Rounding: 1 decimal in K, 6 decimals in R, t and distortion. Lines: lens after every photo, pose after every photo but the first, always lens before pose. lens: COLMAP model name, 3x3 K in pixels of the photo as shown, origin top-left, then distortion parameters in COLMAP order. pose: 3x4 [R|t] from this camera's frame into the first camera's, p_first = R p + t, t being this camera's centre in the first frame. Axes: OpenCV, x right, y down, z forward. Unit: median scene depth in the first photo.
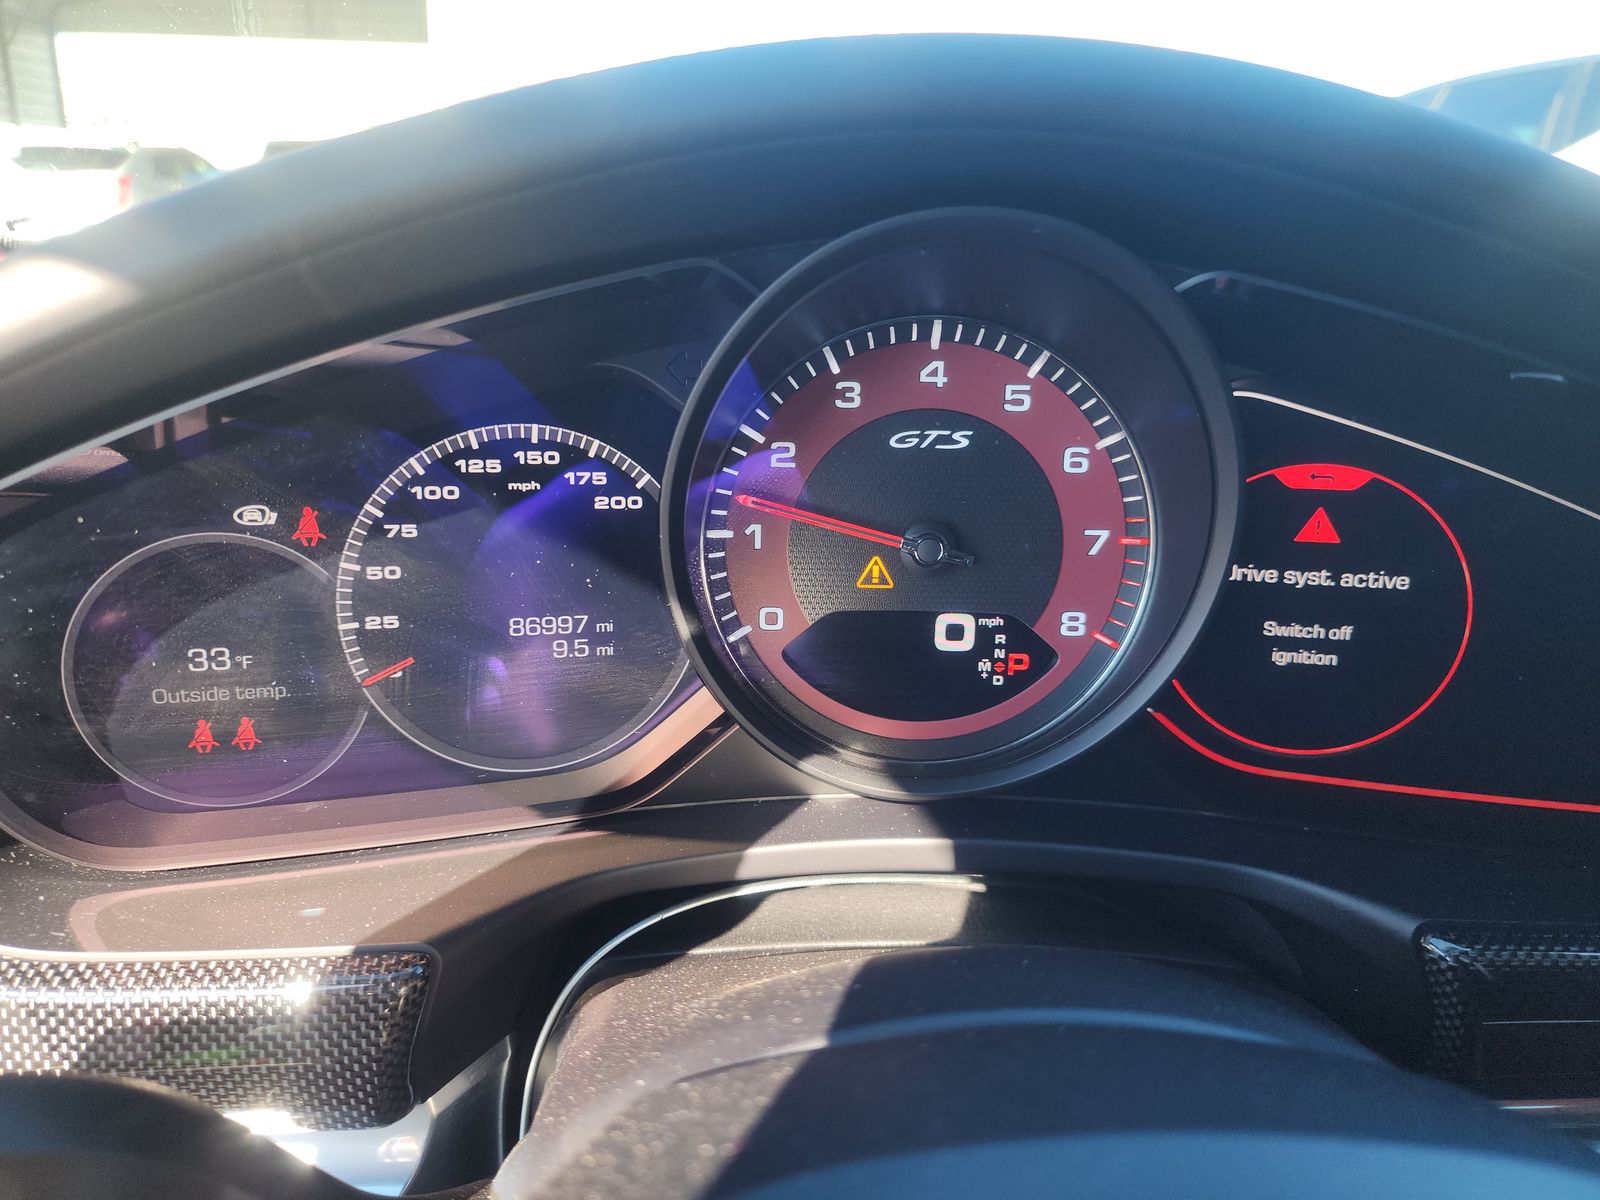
lens RADIAL K [[1065.7, 0, 793.8], [0, 1065.7, 587.7], [0, 0, 1]] dist [-0.006497, -0.002571]
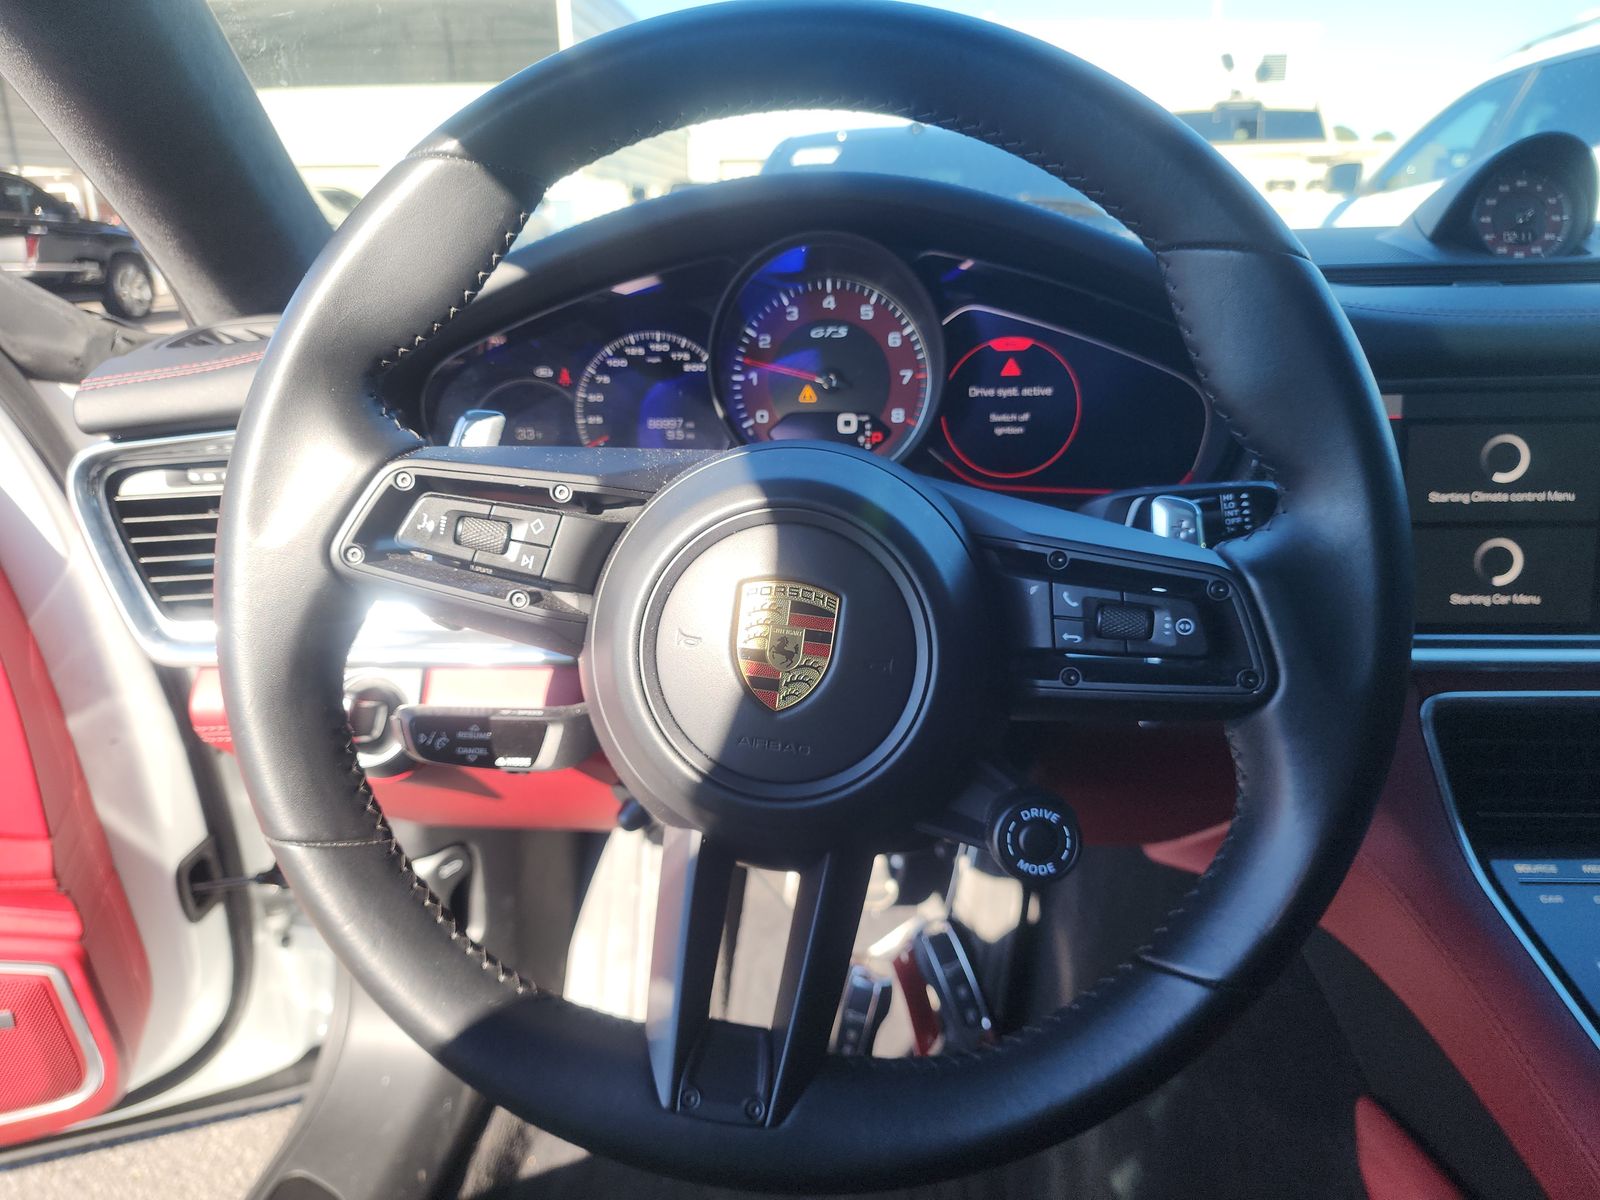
lens RADIAL K [[1065.7, 0, 801.6], [0, 1065.7, 613.0], [0, 0, 1]] dist [-0.006497, -0.002571]
pose [[0.993140, -0.007228, -0.116709, 0.326591], [0.008782, 0.999879, 0.012810, 0.422833], [0.116602, -0.013747, 0.993084, -1.248330]]
